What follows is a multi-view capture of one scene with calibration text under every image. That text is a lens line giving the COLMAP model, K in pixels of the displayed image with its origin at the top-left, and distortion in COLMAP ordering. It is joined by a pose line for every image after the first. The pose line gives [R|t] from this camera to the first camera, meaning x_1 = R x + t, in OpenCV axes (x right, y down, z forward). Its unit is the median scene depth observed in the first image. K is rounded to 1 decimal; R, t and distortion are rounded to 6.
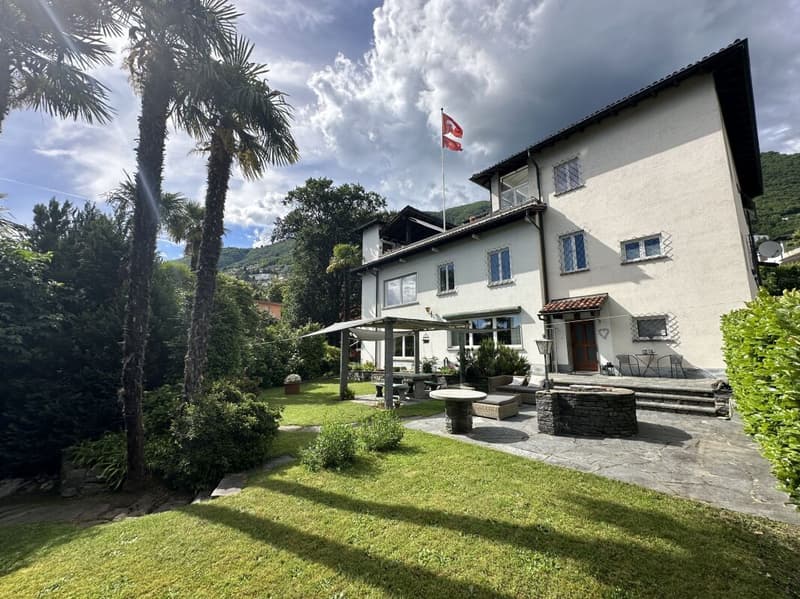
lens RADIAL K [[321.4, 0, 401.4], [0, 321.4, 299.2], [0, 0, 1]] dist [-0.004029, 0.001445]
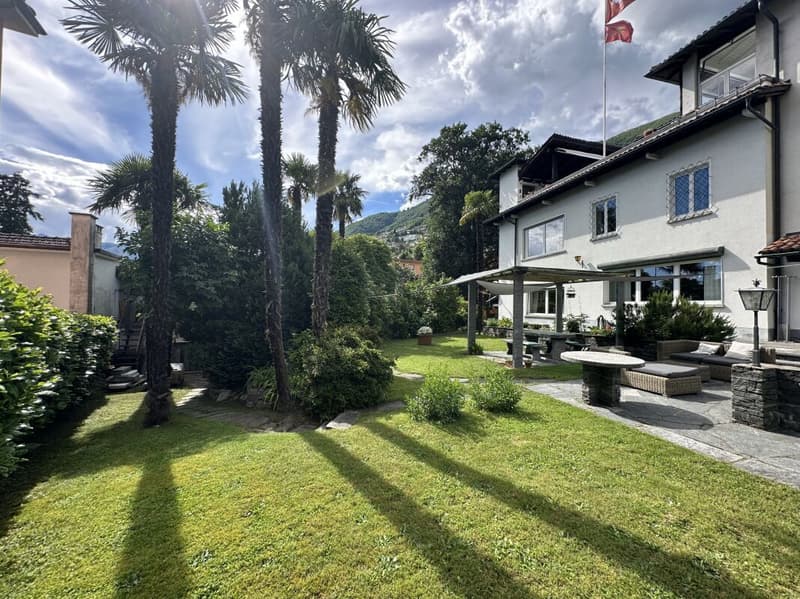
lens RADIAL K [[321.4, 0, 402.4], [0, 321.4, 300.4], [0, 0, 1]] dist [-0.004029, 0.001445]
pose [[0.903030, 0.007681, -0.429509, 0.079861], [0.050692, 0.990949, 0.124299, 0.035172], [0.426576, -0.134019, 0.894467, 0.113972]]
